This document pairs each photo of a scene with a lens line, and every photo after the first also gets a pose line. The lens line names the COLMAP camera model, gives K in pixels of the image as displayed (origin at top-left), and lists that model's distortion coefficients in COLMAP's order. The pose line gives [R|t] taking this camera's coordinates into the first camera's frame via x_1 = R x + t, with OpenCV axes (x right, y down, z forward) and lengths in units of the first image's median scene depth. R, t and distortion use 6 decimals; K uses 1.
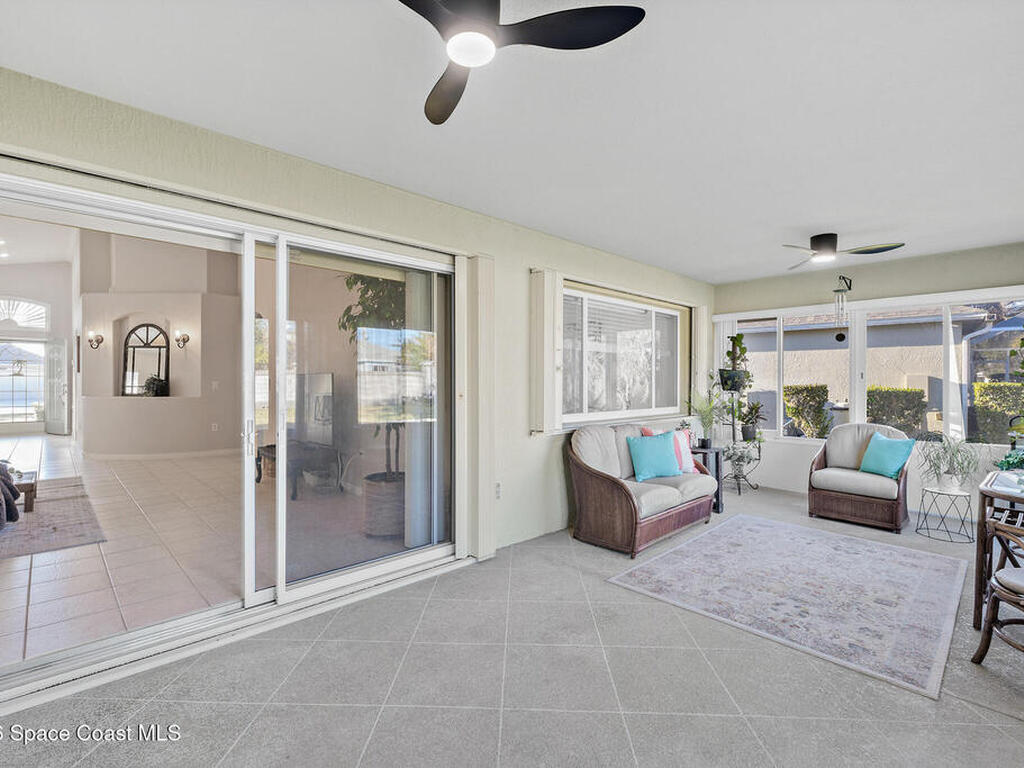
lens RADIAL K [[488.5, 0, 508.1], [0, 488.5, 381.6], [0, 0, 1]] dist [0.006055, 0.001494]
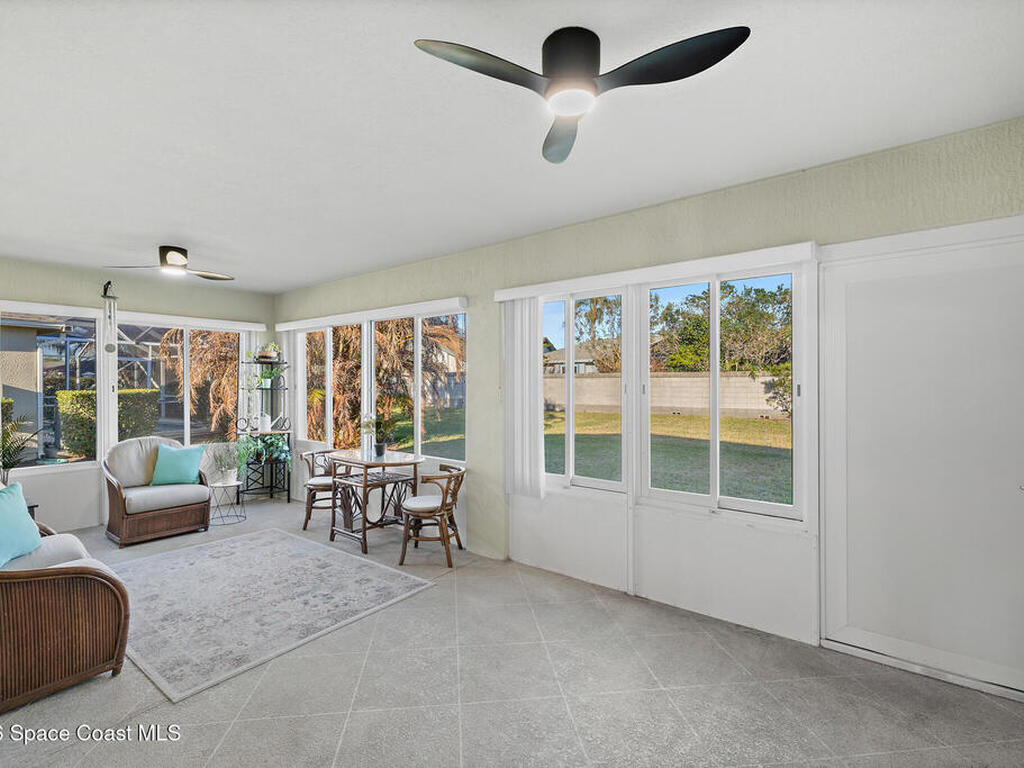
lens RADIAL K [[488.5, 0, 508.1], [0, 488.5, 381.6], [0, 0, 1]] dist [0.006055, 0.001494]
pose [[-0.145208, -0.000801, 0.989401, -0.568656], [0.005265, 0.999985, 0.001582, -0.038888], [-0.989387, 0.005438, -0.145201, 0.672667]]
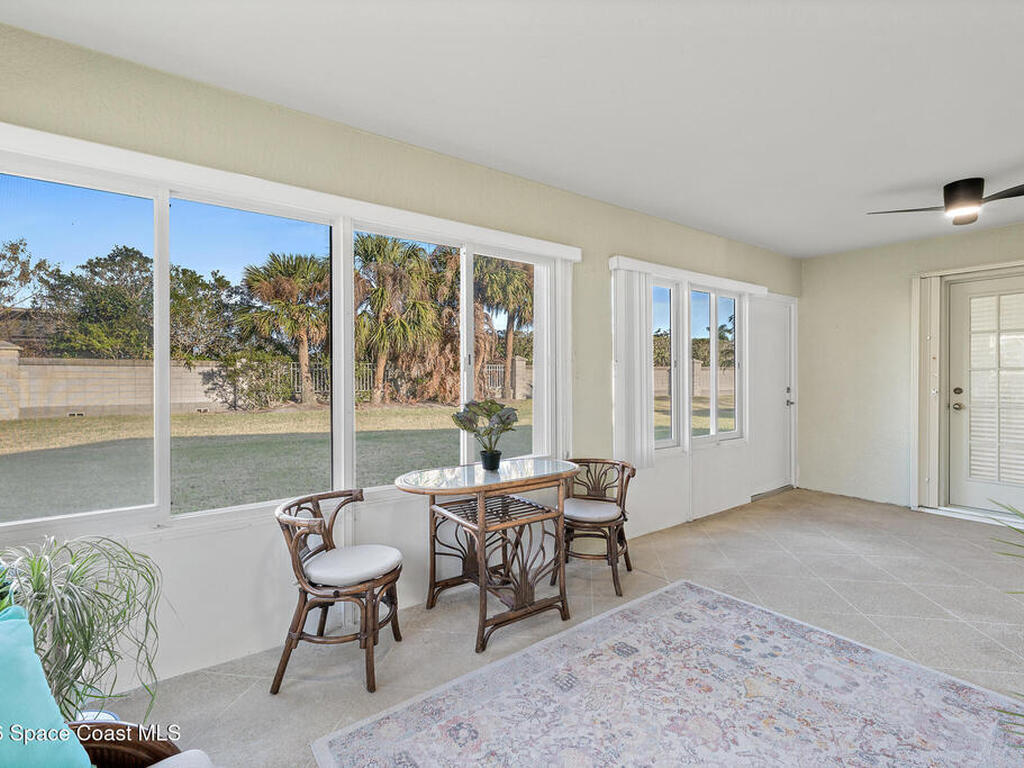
lens RADIAL K [[479.5, 0, 512.0], [0, 479.5, 384.0], [0, 0, 1]] dist [0.003484, 0.000388]
pose [[-0.991930, -0.004334, 0.126716, 0.817909], [-0.001779, 0.999793, 0.020266, 0.009127], [-0.126777, 0.019877, -0.991732, 1.706110]]
